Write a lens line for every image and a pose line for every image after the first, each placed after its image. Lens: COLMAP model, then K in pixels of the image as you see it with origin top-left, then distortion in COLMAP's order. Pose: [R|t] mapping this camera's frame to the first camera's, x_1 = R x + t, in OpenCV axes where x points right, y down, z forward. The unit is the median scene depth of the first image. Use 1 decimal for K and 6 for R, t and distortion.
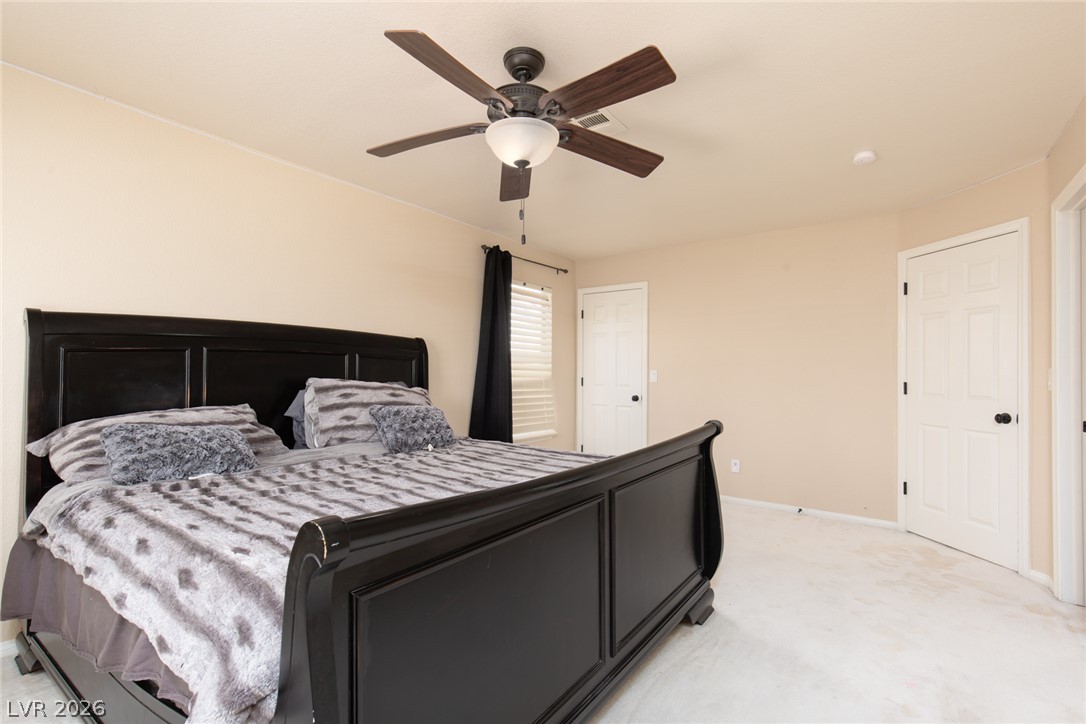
lens RADIAL K [[488.0, 0, 544.1], [0, 488.0, 364.3], [0, 0, 1]] dist [0.006541, -0.000752]
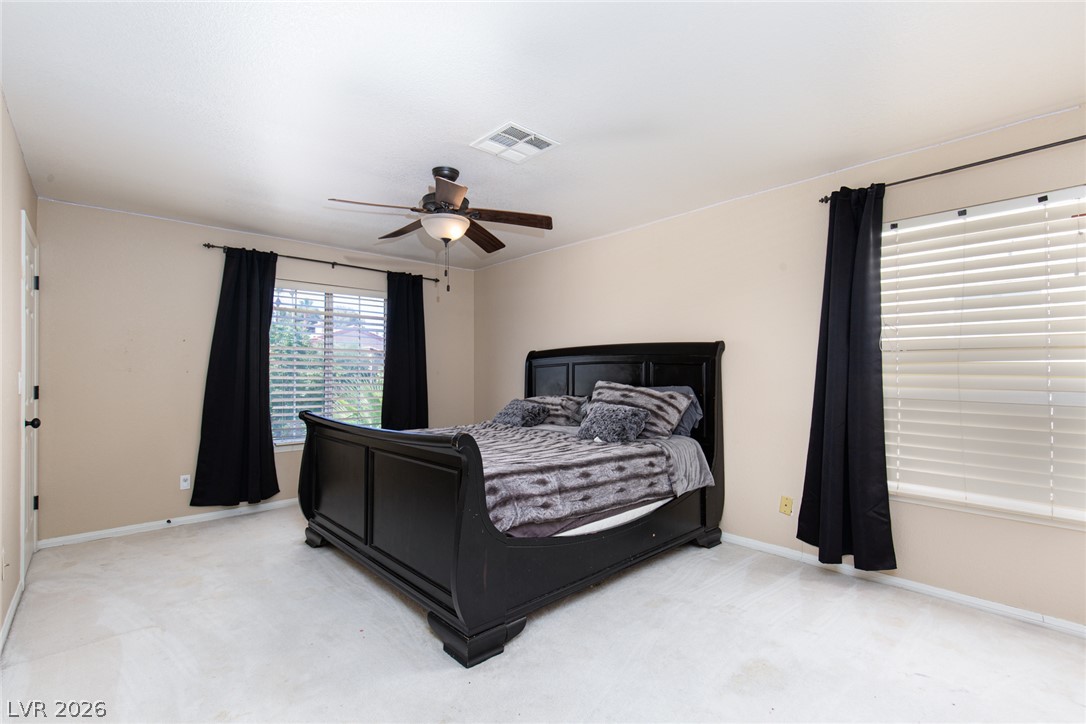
lens RADIAL K [[488.0, 0, 544.1], [0, 488.0, 364.3], [0, 0, 1]] dist [0.006541, -0.000752]
pose [[-0.191318, -0.026938, -0.981158, 0.854290], [0.009702, 0.999523, -0.029334, 0.018279], [0.981480, -0.015131, -0.190965, 0.970812]]
